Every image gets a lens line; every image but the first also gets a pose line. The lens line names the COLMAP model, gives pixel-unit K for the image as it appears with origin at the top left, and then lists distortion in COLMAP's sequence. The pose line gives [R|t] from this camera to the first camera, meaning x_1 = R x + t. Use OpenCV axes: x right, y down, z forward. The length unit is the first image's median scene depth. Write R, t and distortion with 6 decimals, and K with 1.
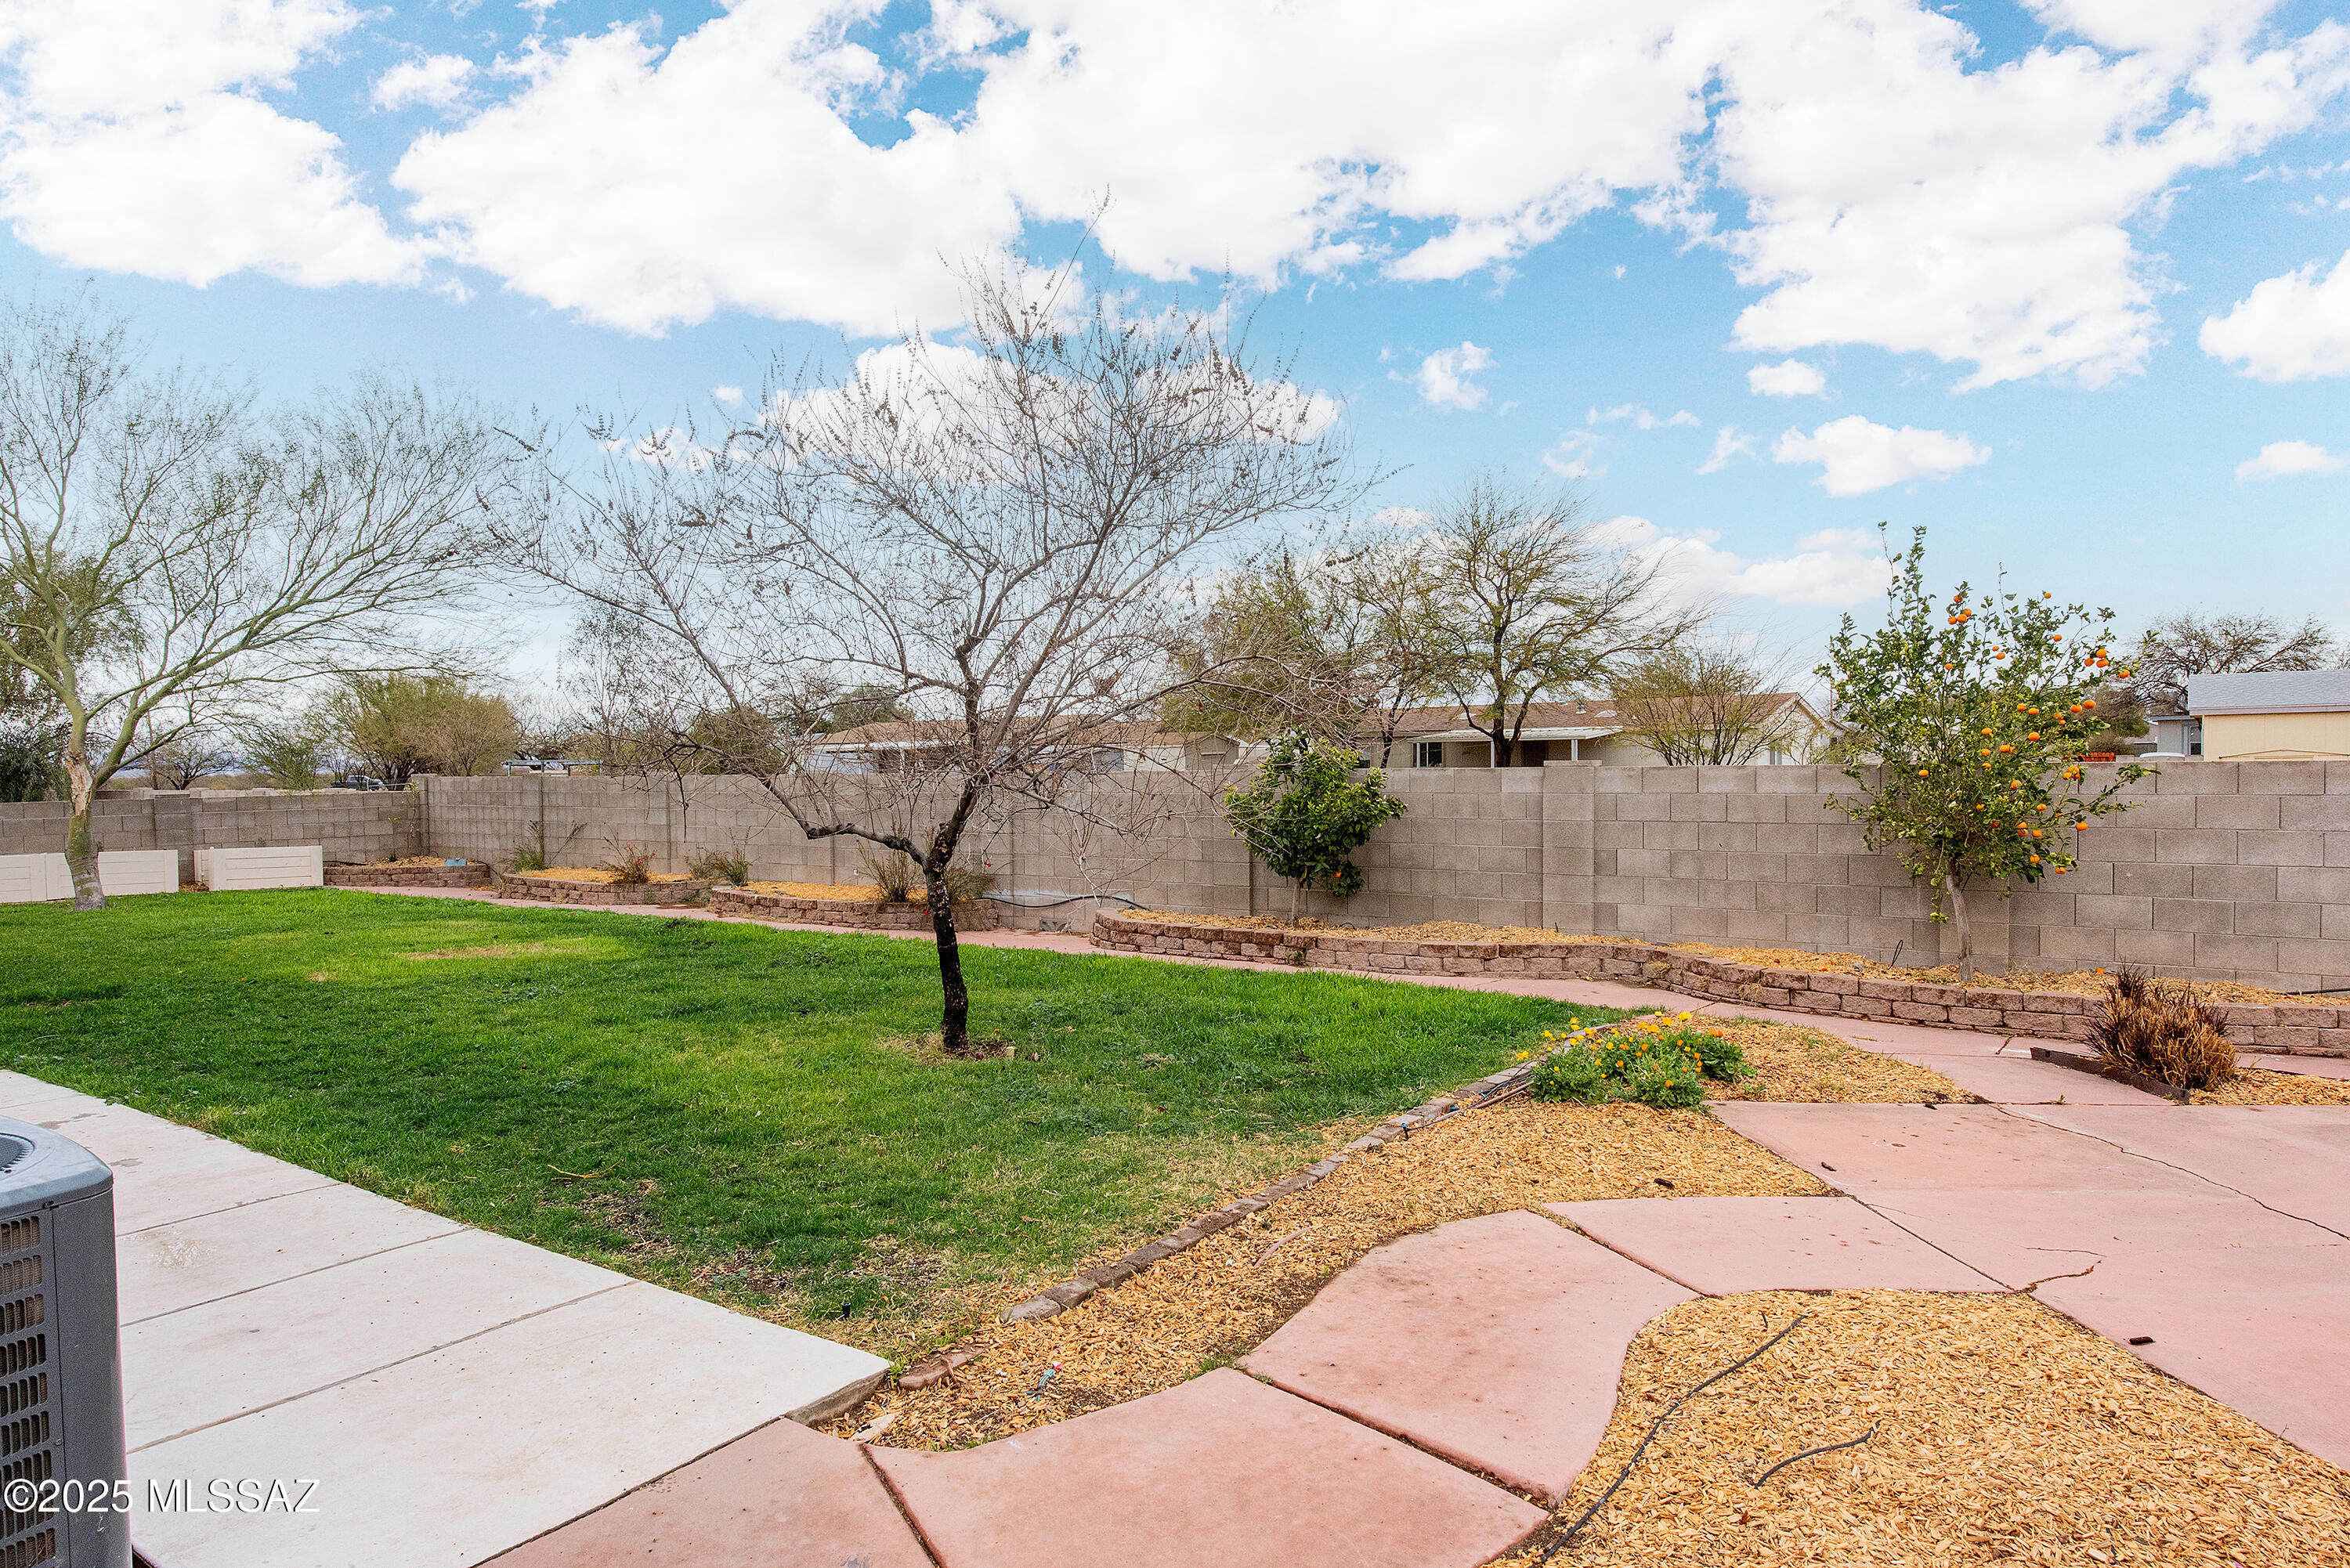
lens RADIAL K [[1360.2, 0, 1167.2], [0, 1360.2, 777.8], [0, 0, 1]] dist [0.000439, -0.000067]
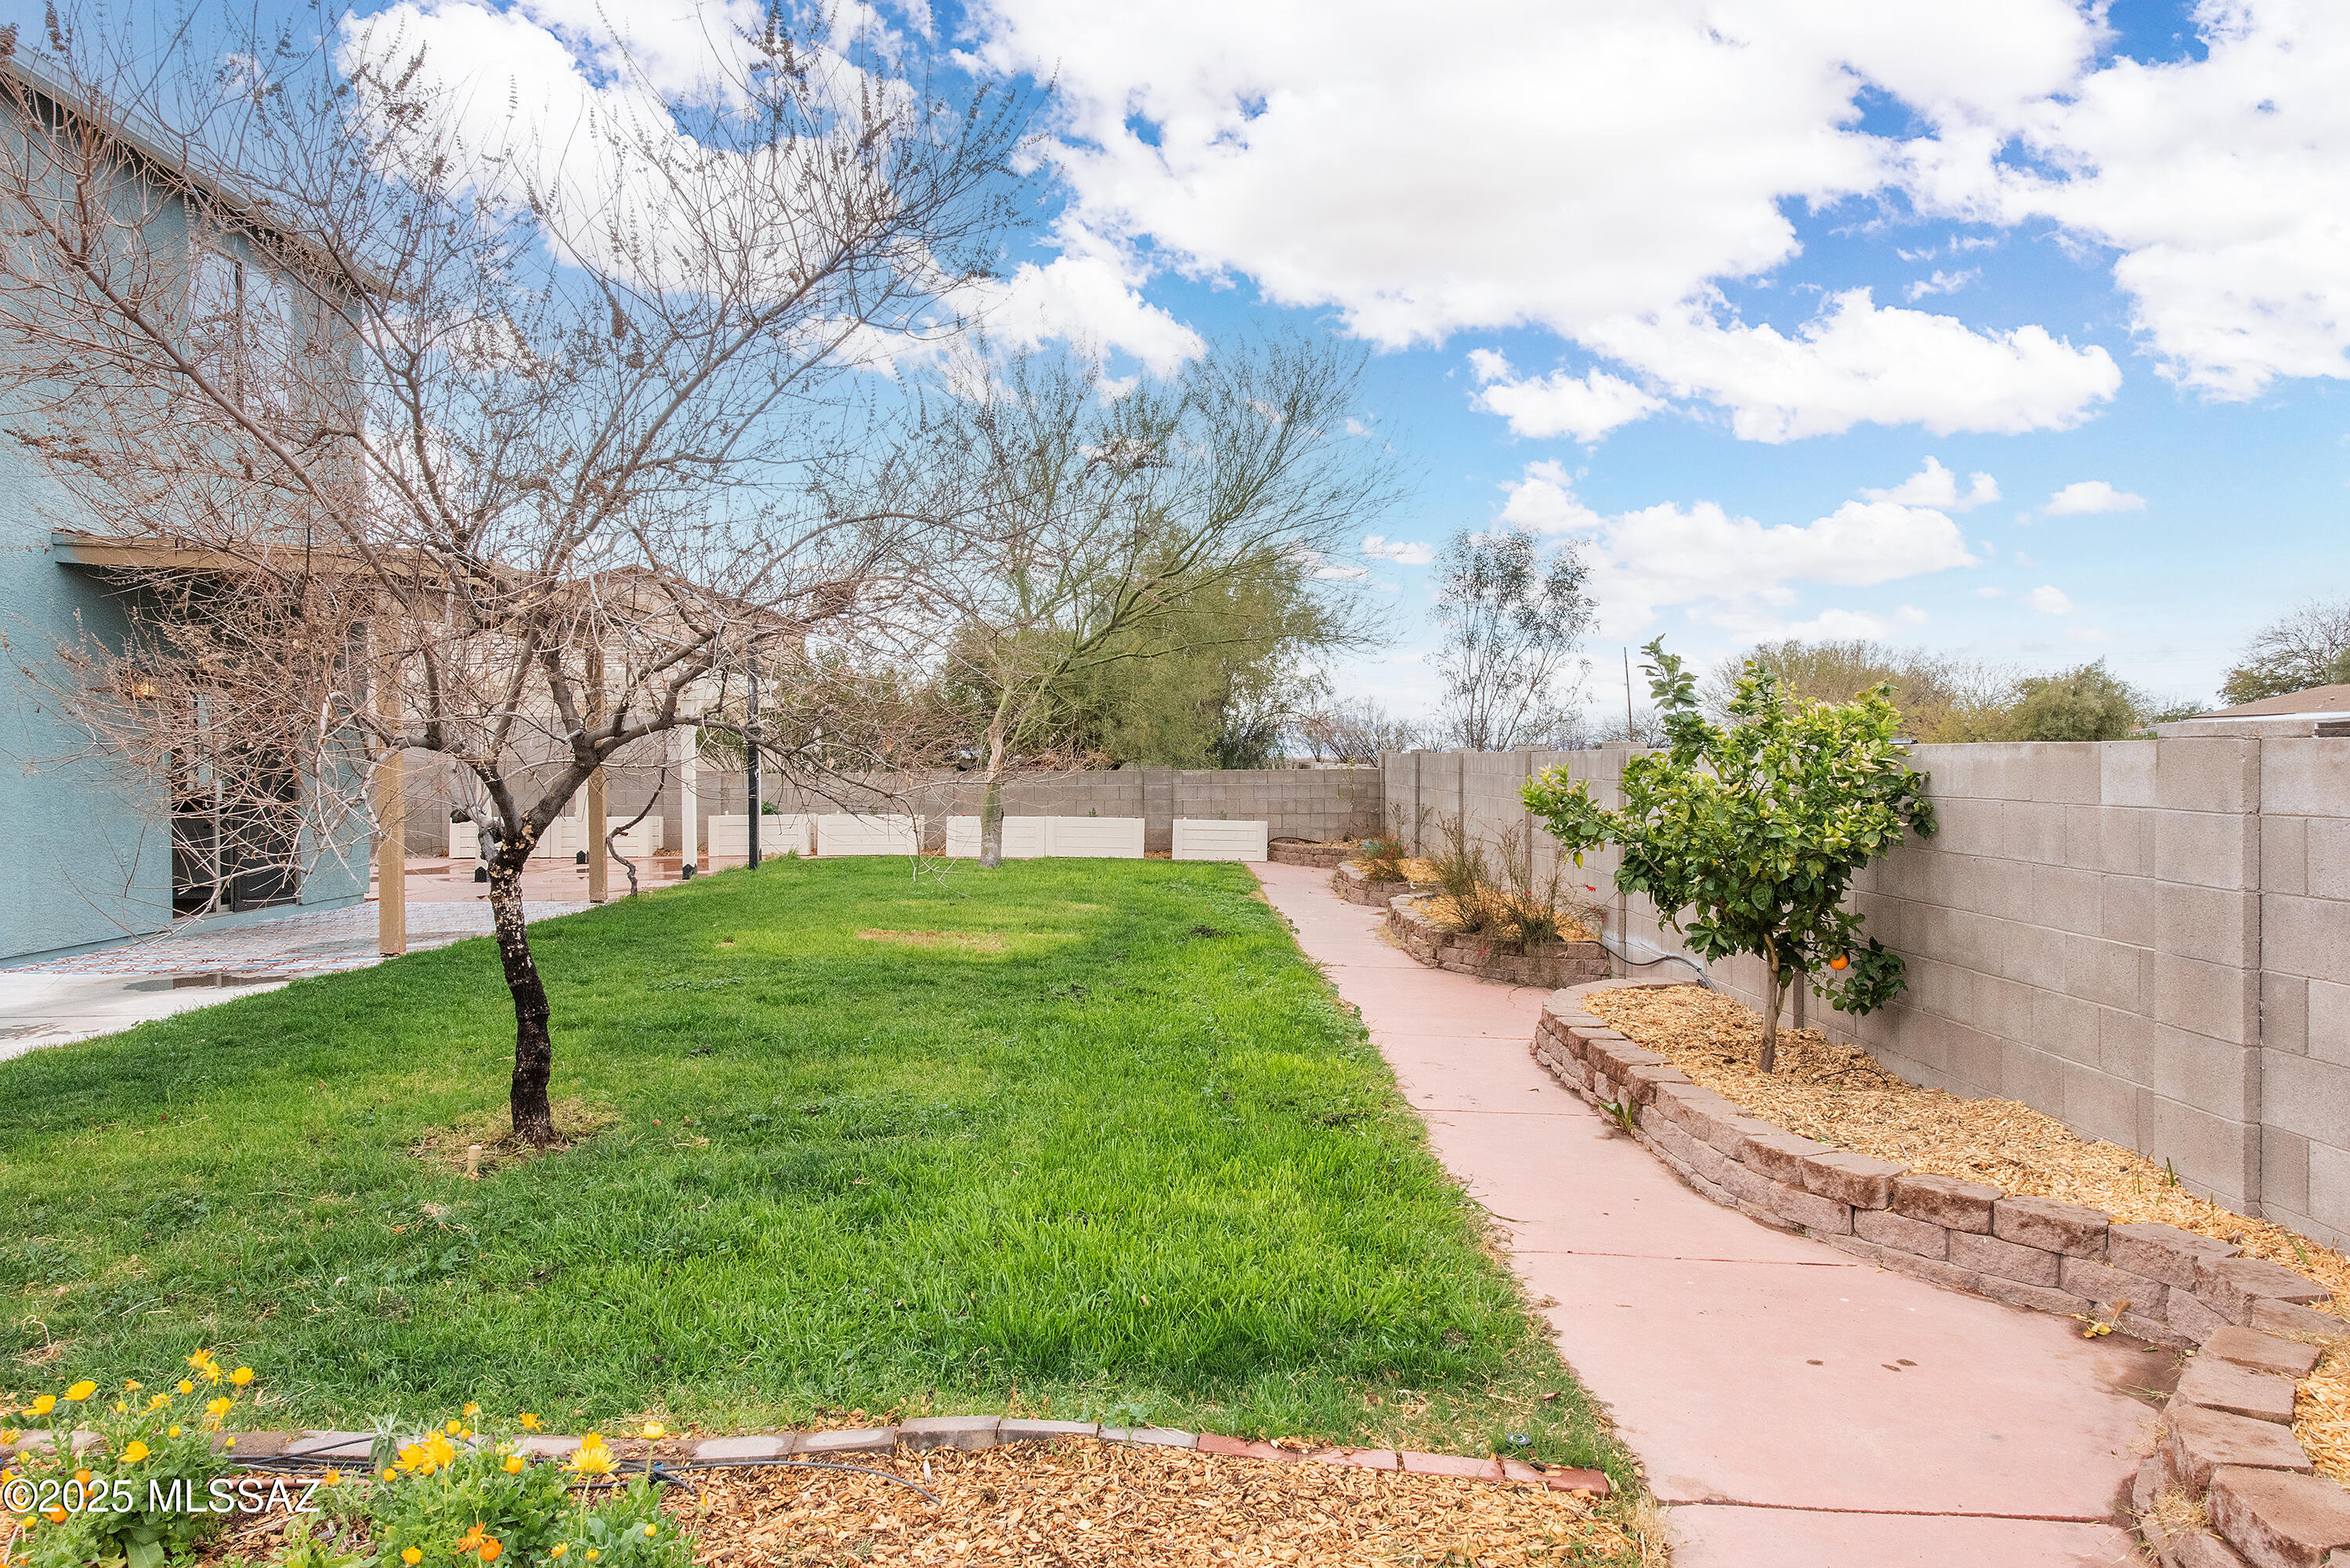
lens RADIAL K [[1577.8, 0, 1195.2], [0, 1577.8, 768.7], [0, 0, 1]] dist [0.021963, -0.001741]
pose [[0.622378, 0.019080, -0.782485, 0.459172], [-0.015641, 0.999806, 0.011939, -0.000556], [0.782561, 0.004808, 0.622556, 0.523351]]
